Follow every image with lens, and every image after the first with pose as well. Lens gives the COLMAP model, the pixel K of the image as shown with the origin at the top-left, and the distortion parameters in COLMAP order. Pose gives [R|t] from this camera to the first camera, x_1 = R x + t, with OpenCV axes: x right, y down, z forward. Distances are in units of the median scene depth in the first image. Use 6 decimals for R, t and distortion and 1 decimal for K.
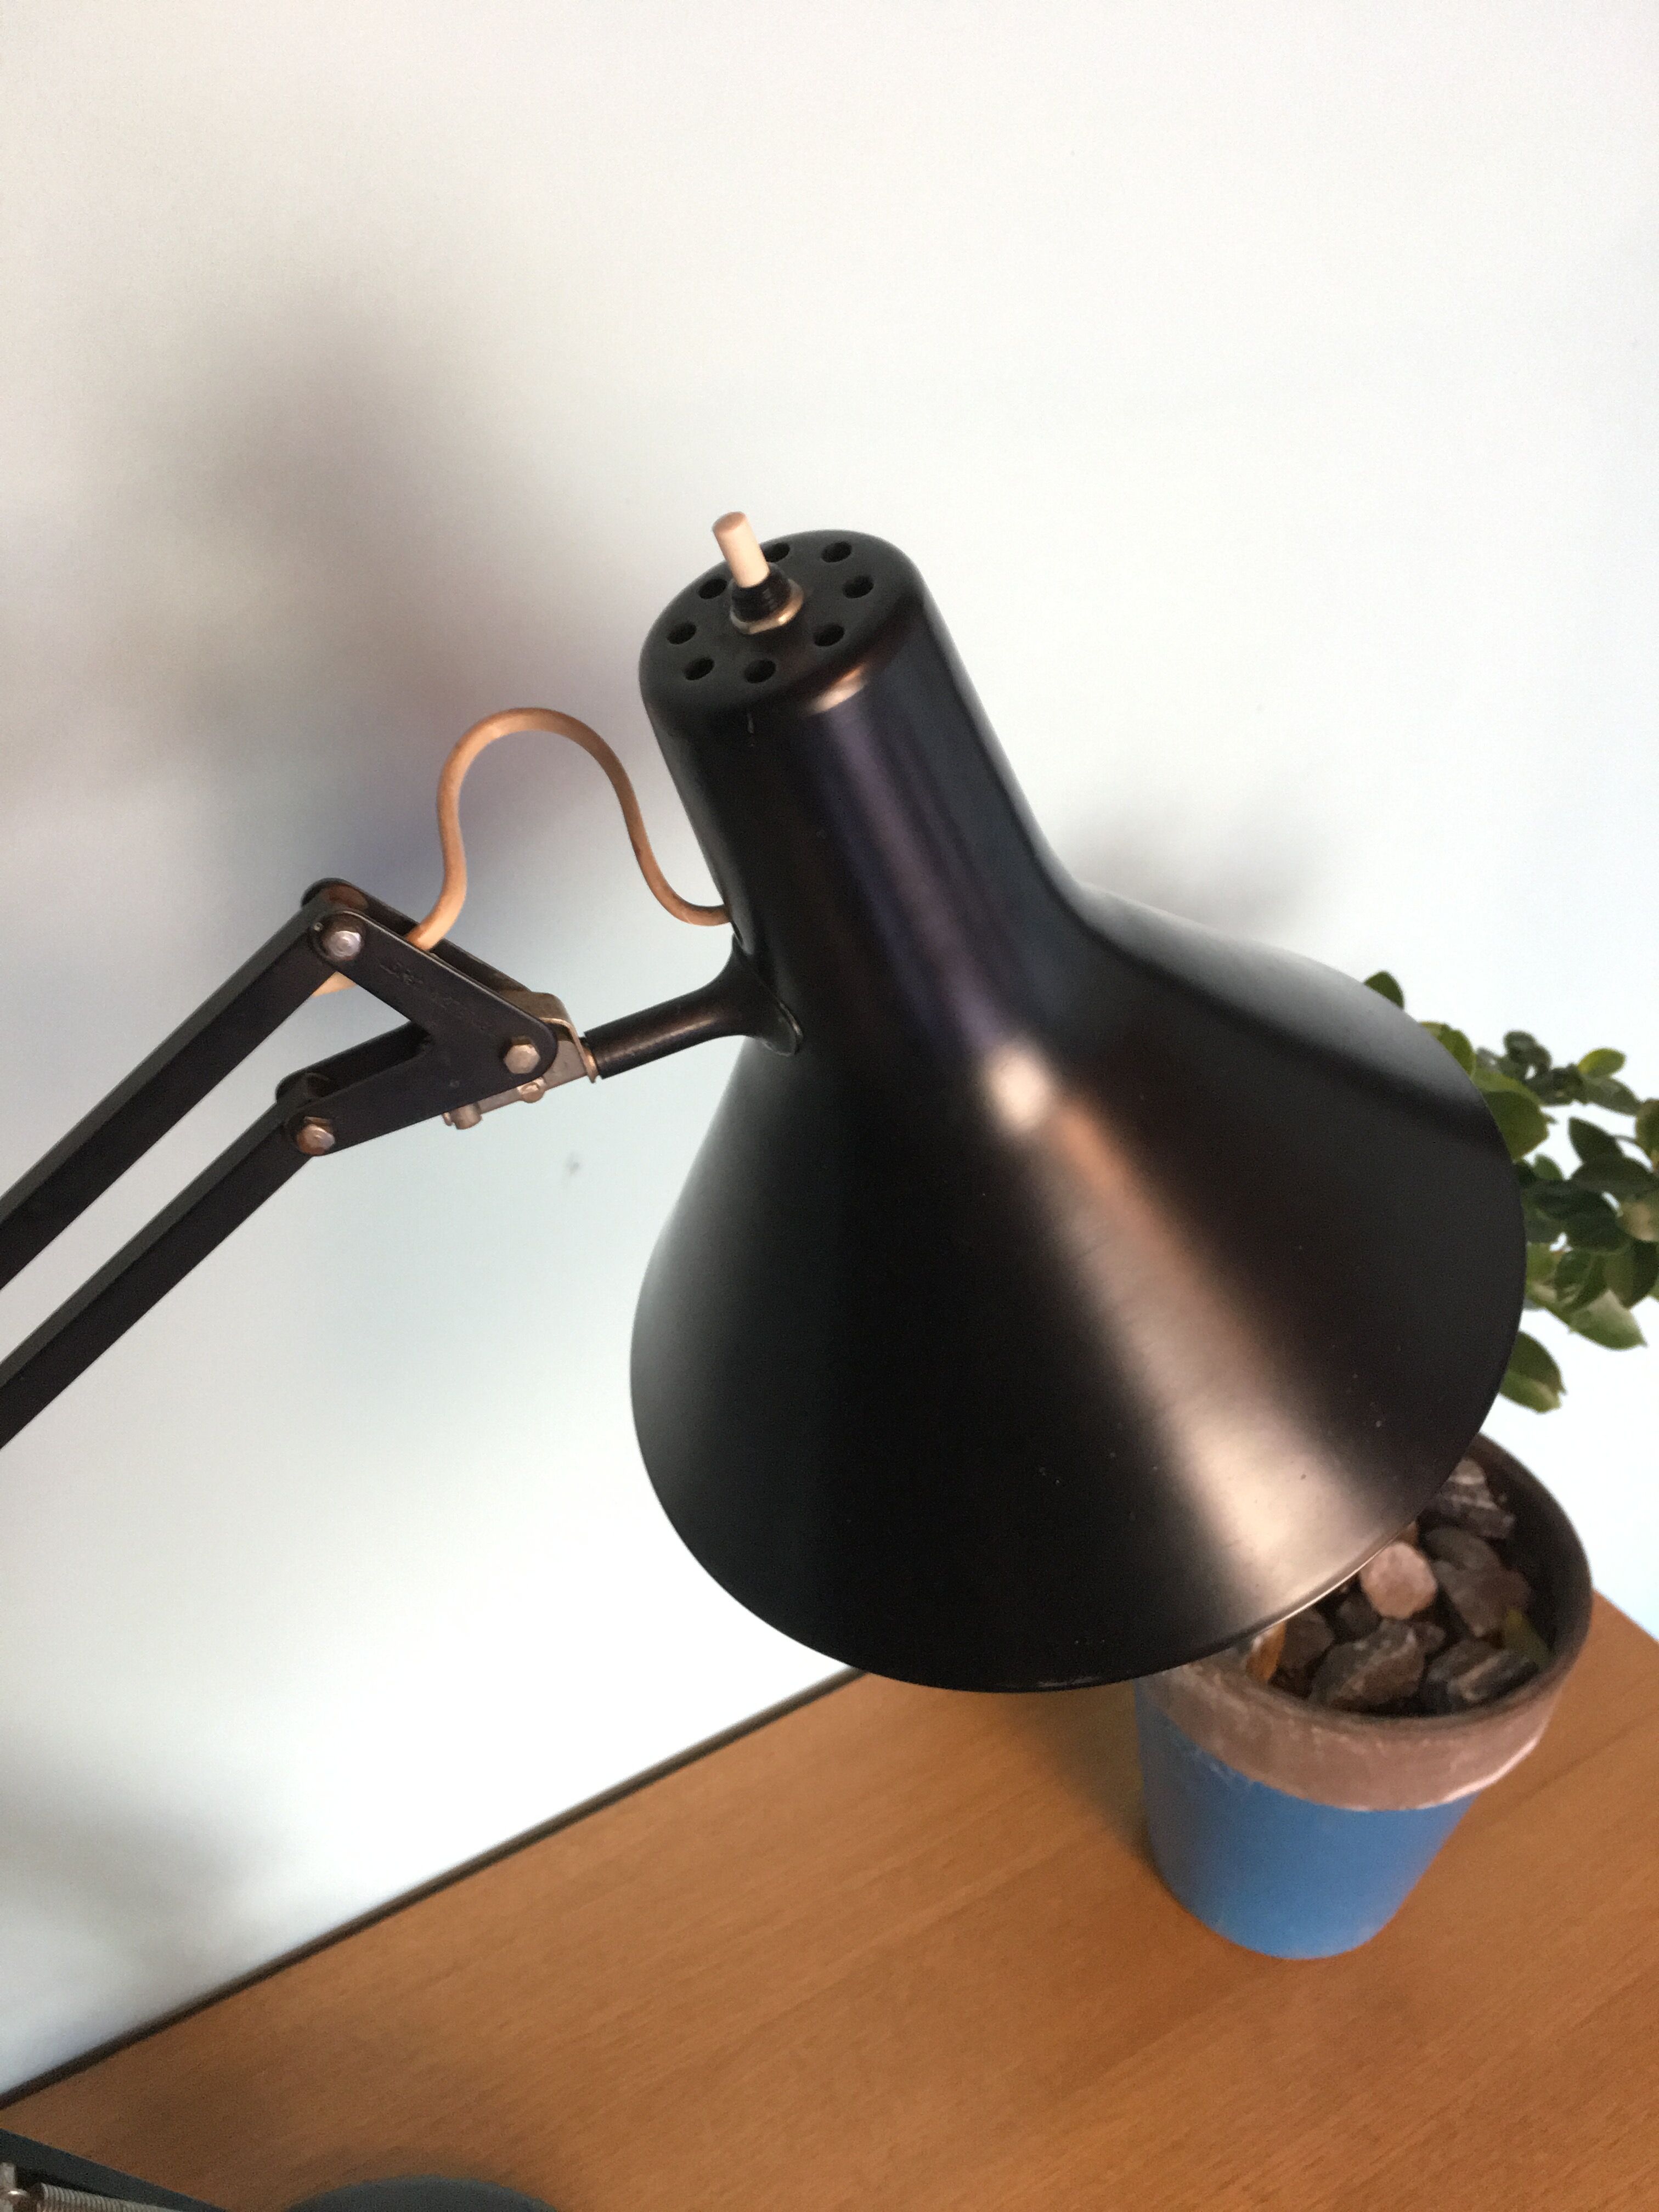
lens RADIAL K [[1934.7, 0, 829.1], [0, 1934.7, 1092.4], [0, 0, 1]] dist [0.043292, -0.092306]
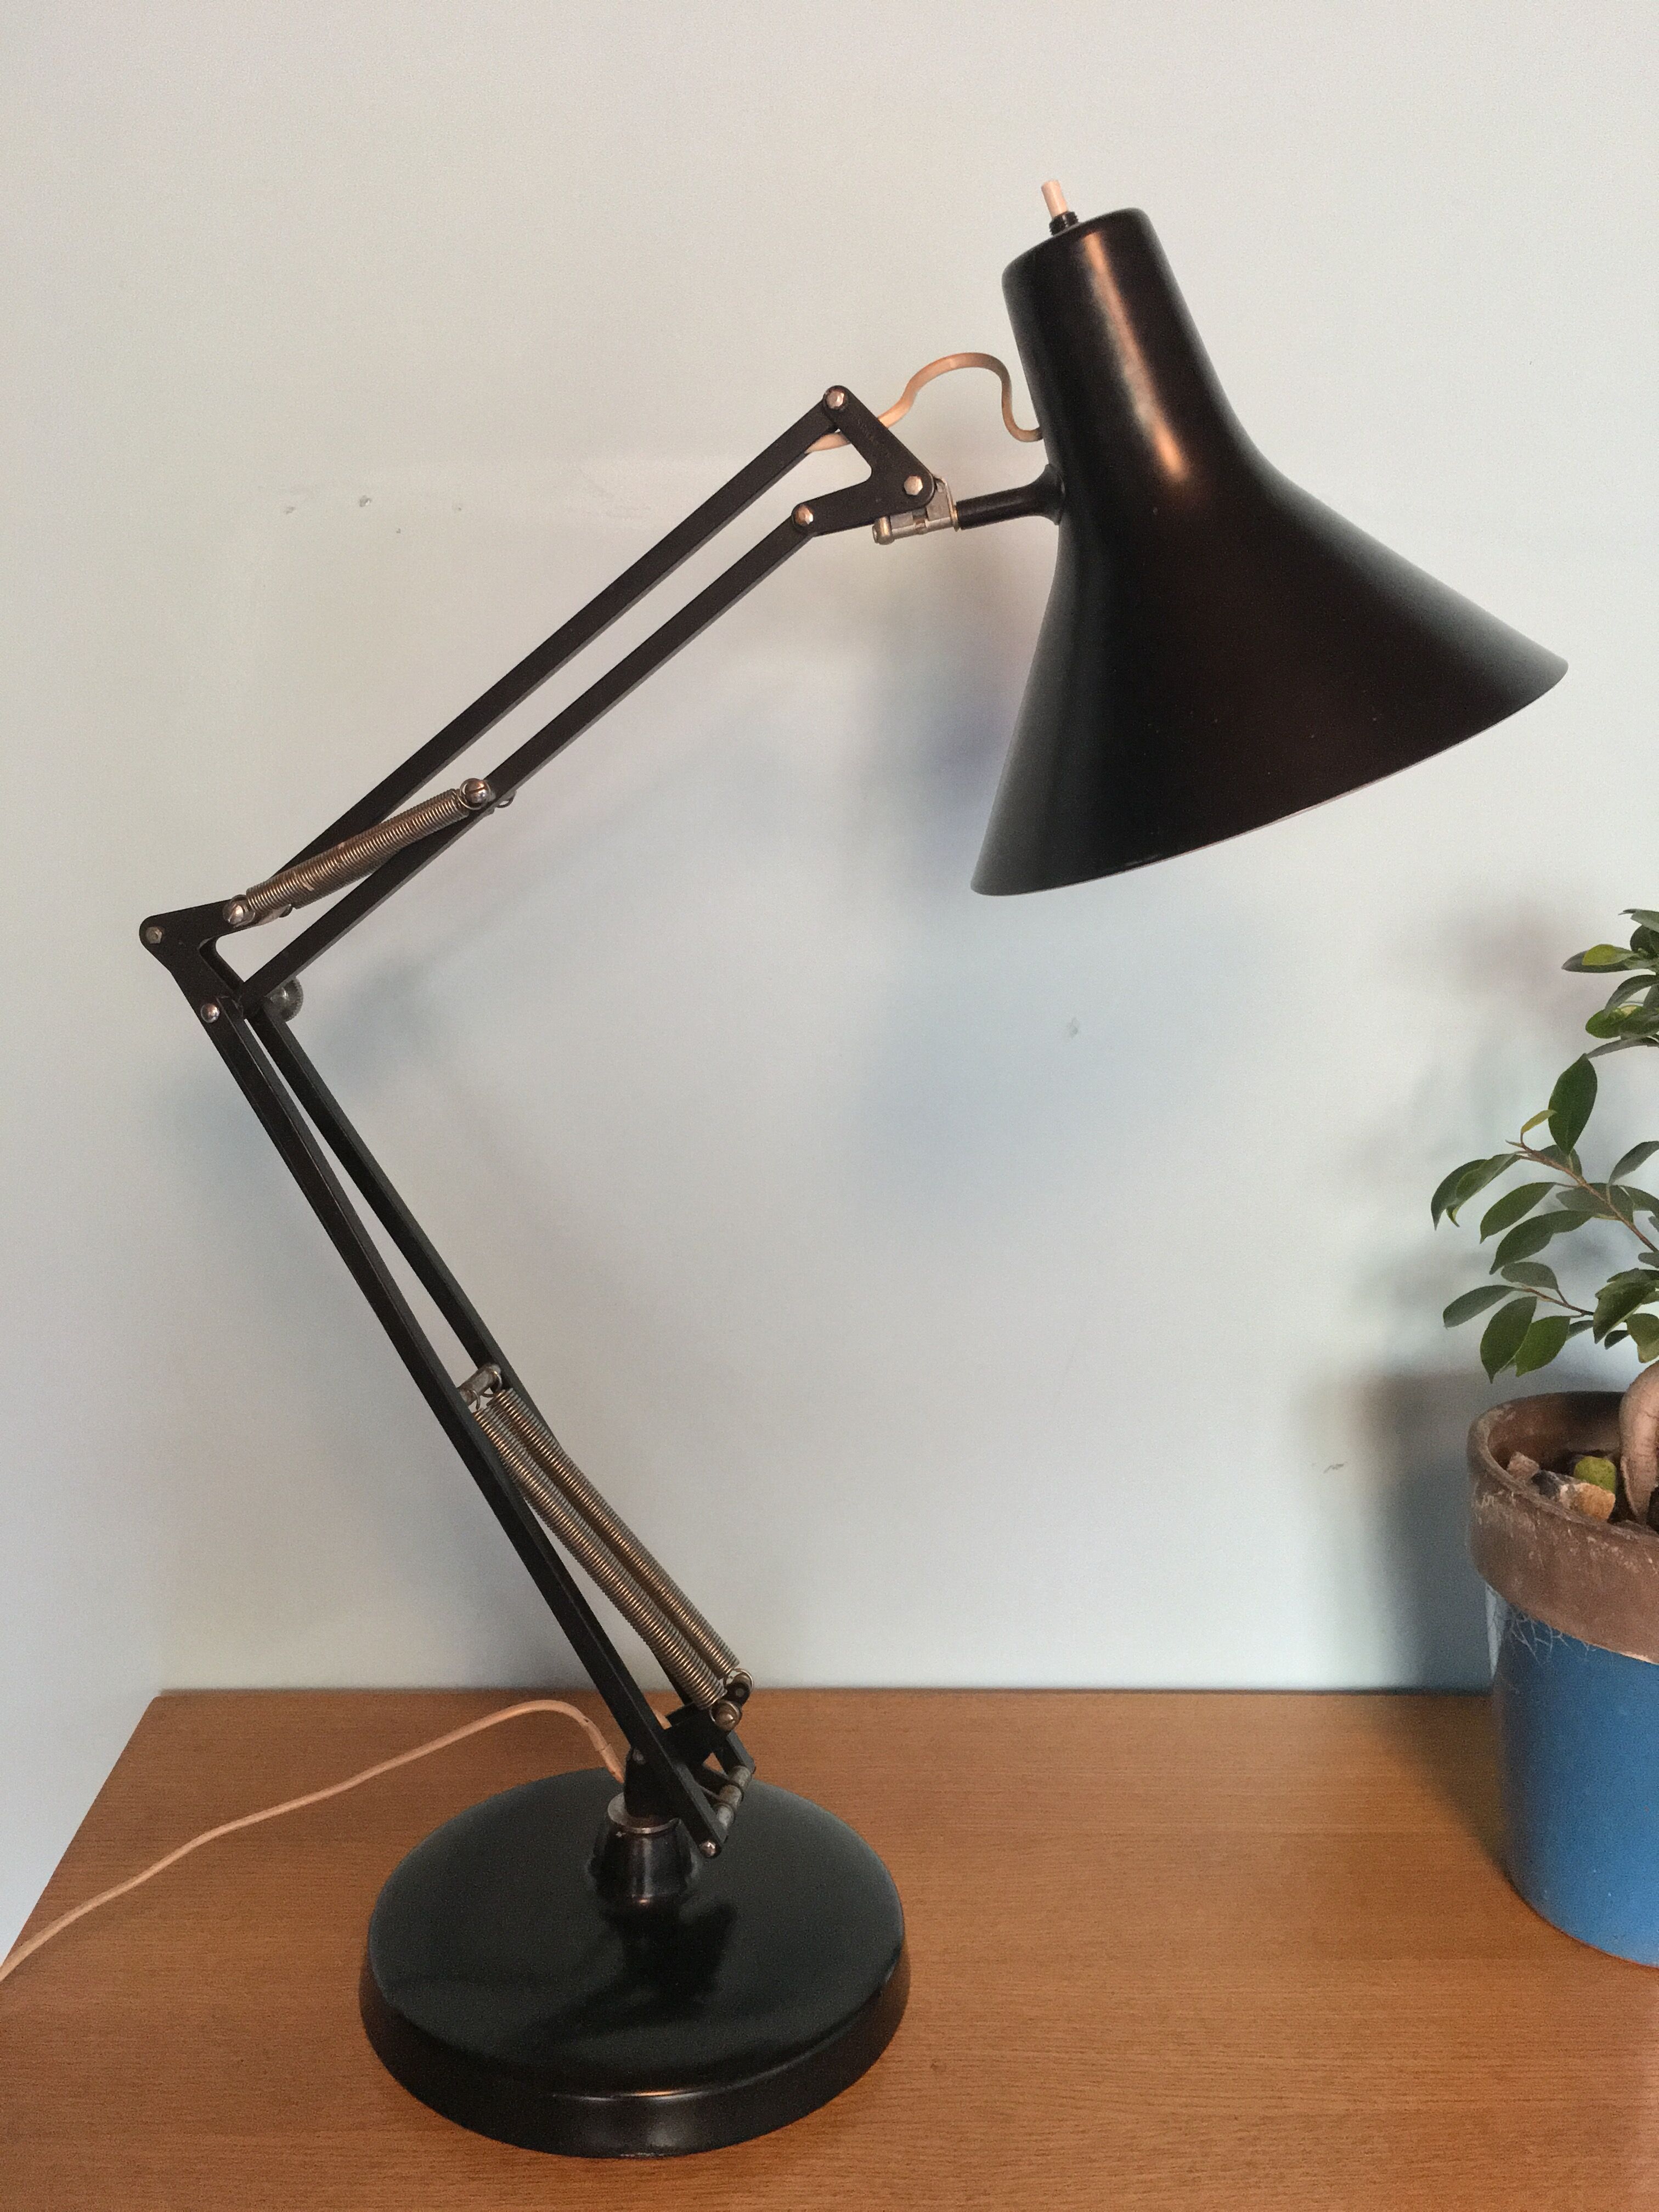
lens RADIAL K [[1934.7, 0, 827.8], [0, 1934.7, 1111.7], [0, 0, 1]] dist [0.043292, -0.092306]
pose [[0.880243, 0.103836, -0.463023, 0.337303], [-0.280366, 0.901043, -0.330932, 0.565252], [0.382841, 0.421117, 0.822249, -0.152654]]
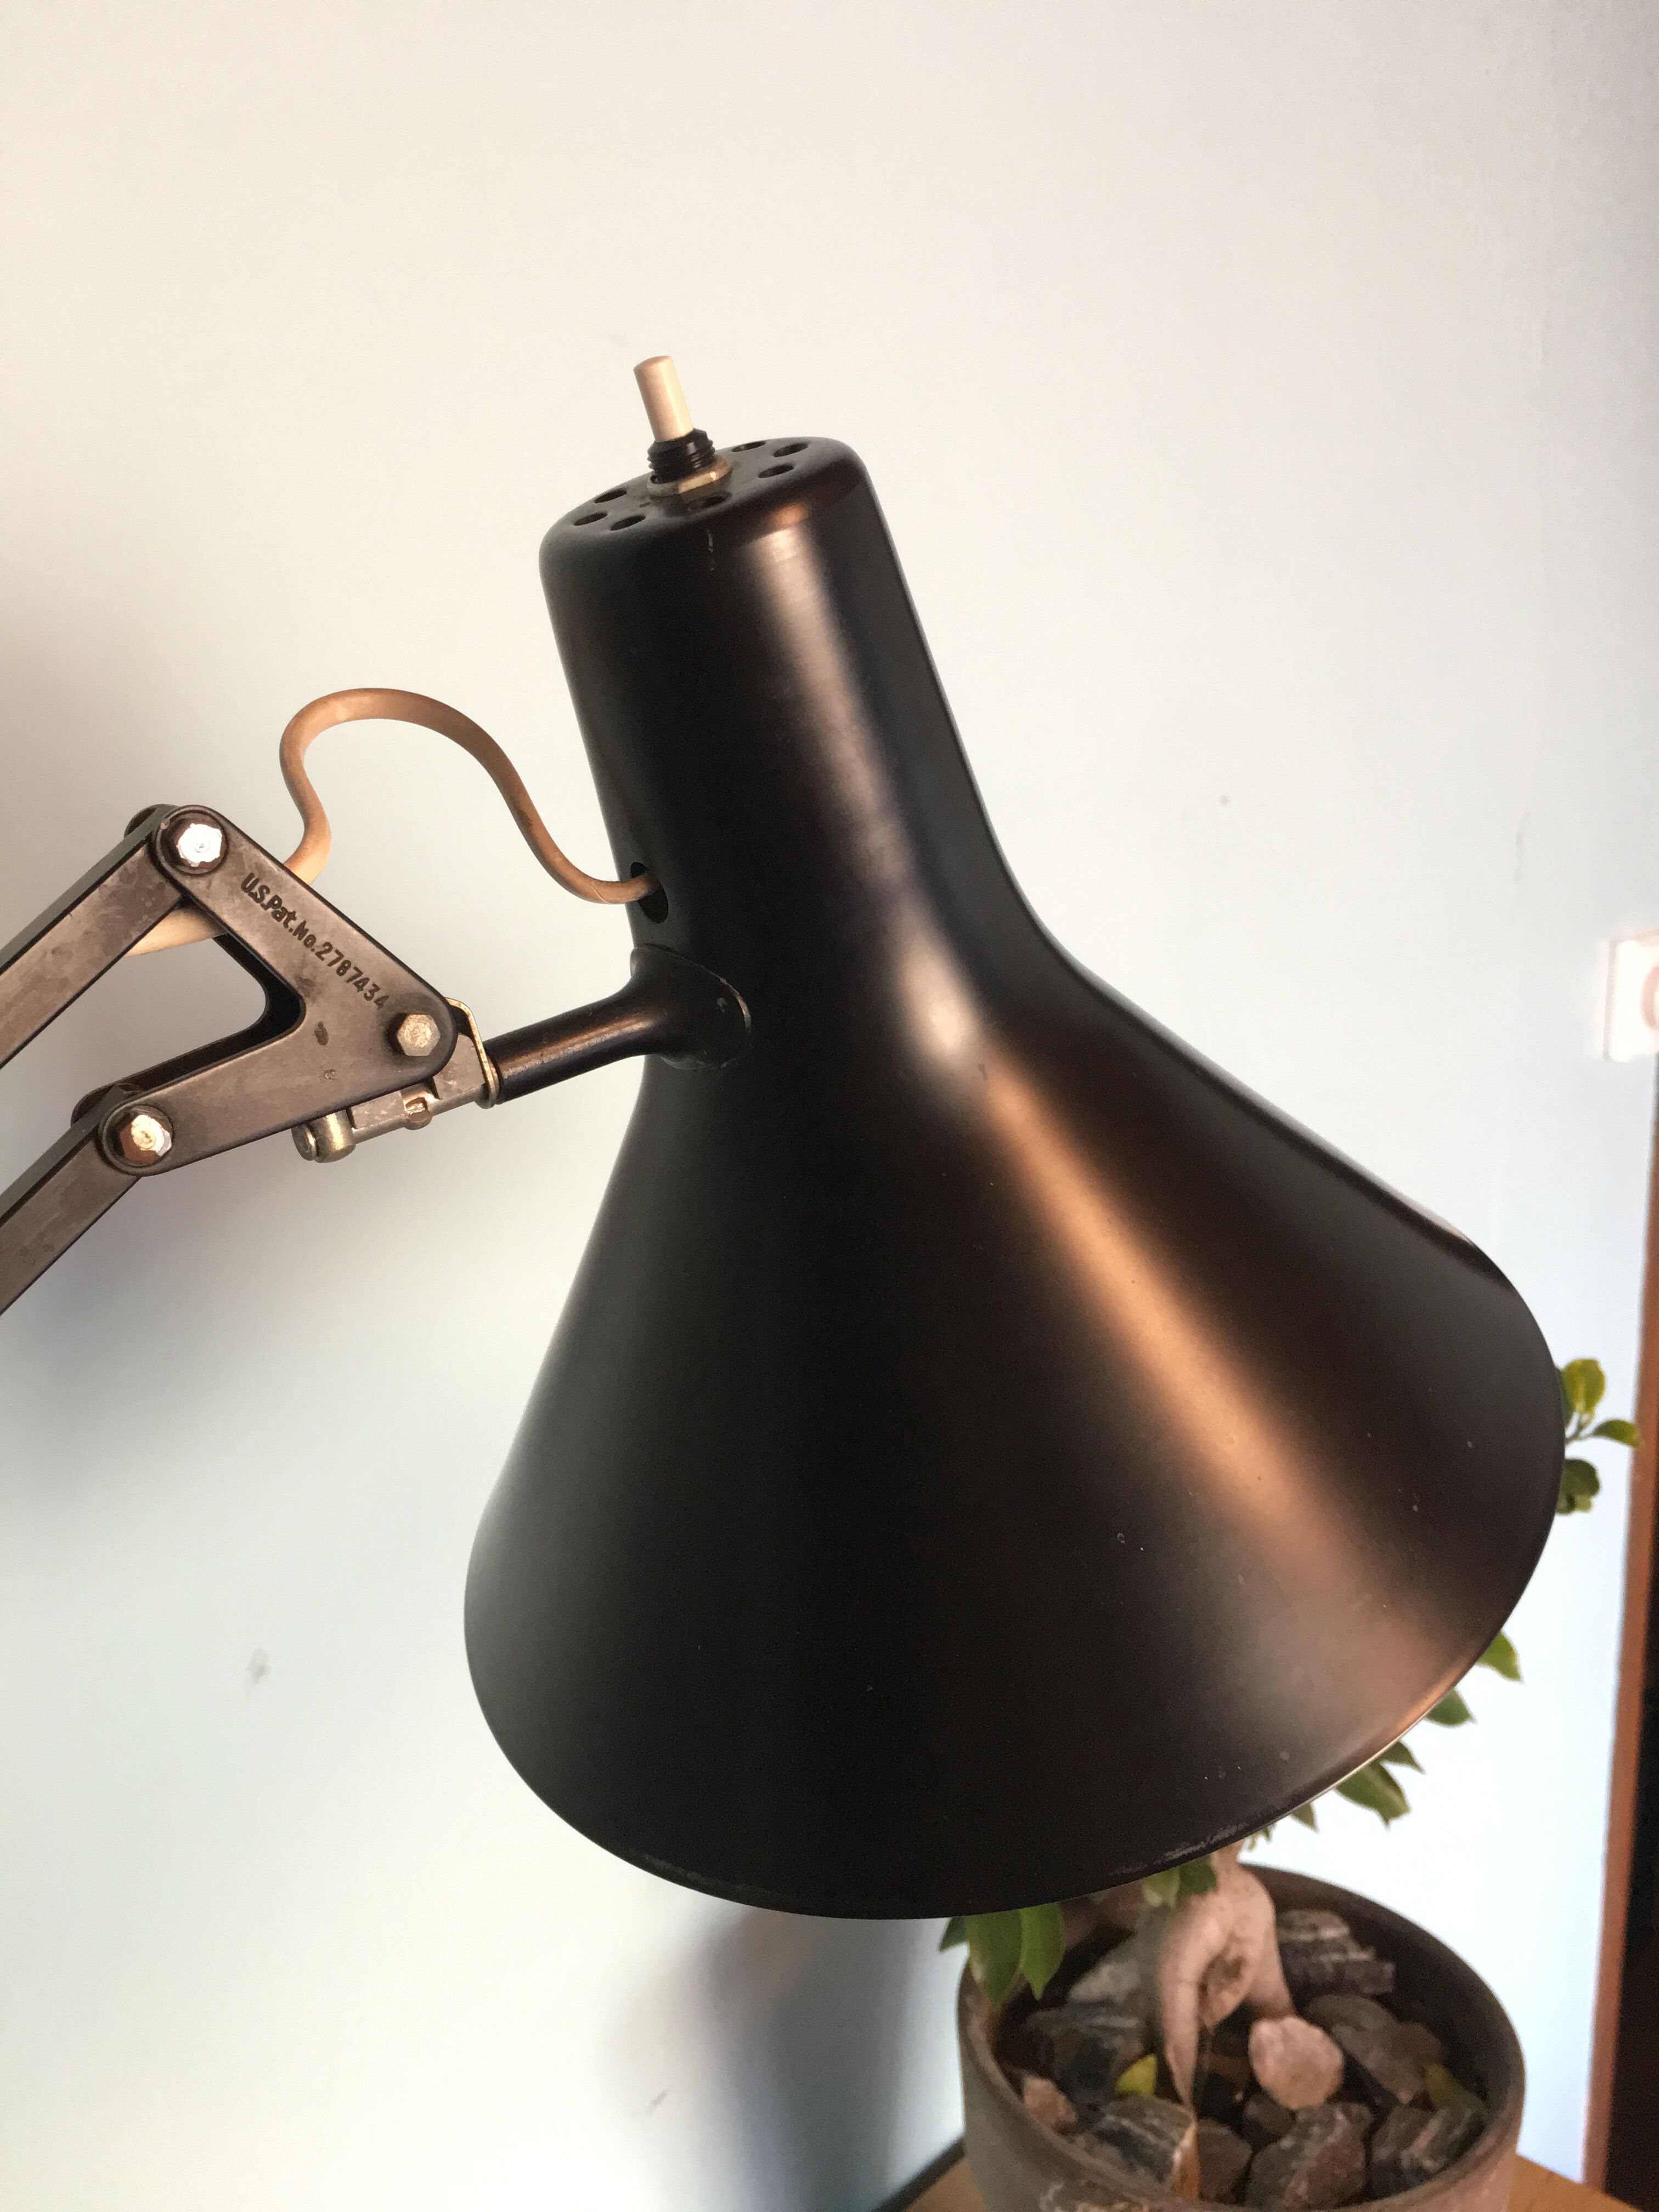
lens RADIAL K [[1934.7, 0, 828.7], [0, 1934.7, 1098.0], [0, 0, 1]] dist [0.043292, -0.092306]
pose [[0.959509, -0.074202, 0.271730, -0.103909], [0.176578, 0.910049, -0.375007, 0.158291], [-0.219462, 0.407804, 0.886303, 0.136410]]
